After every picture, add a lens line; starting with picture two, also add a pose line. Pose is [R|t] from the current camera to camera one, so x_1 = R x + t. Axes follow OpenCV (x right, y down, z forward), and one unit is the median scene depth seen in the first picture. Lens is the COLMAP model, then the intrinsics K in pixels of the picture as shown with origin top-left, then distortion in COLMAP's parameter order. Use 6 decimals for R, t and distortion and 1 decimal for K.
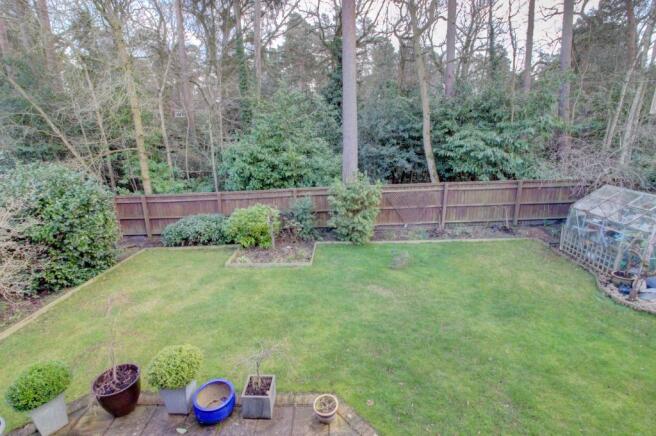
lens RADIAL K [[304.5, 0, 330.3], [0, 304.5, 224.8], [0, 0, 1]] dist [-0.010521, -0.004646]
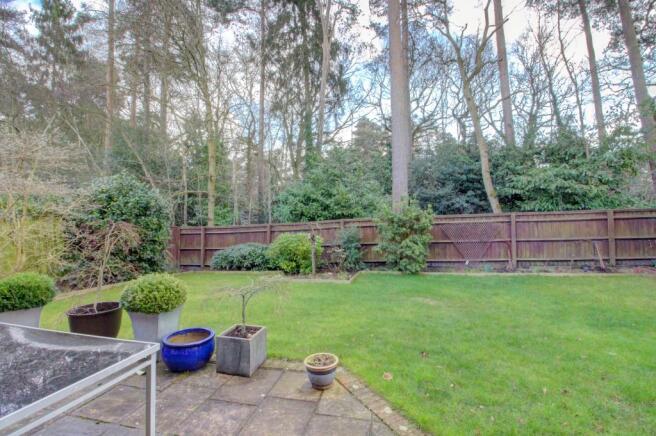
lens RADIAL K [[304.5, 0, 332.0], [0, 304.5, 220.0], [0, 0, 1]] dist [-0.010521, -0.004646]
pose [[0.977039, -0.005473, -0.212991, 0.058532], [-0.059430, 0.952993, -0.297108, 0.172215], [0.204605, 0.302944, 0.930785, 0.081422]]
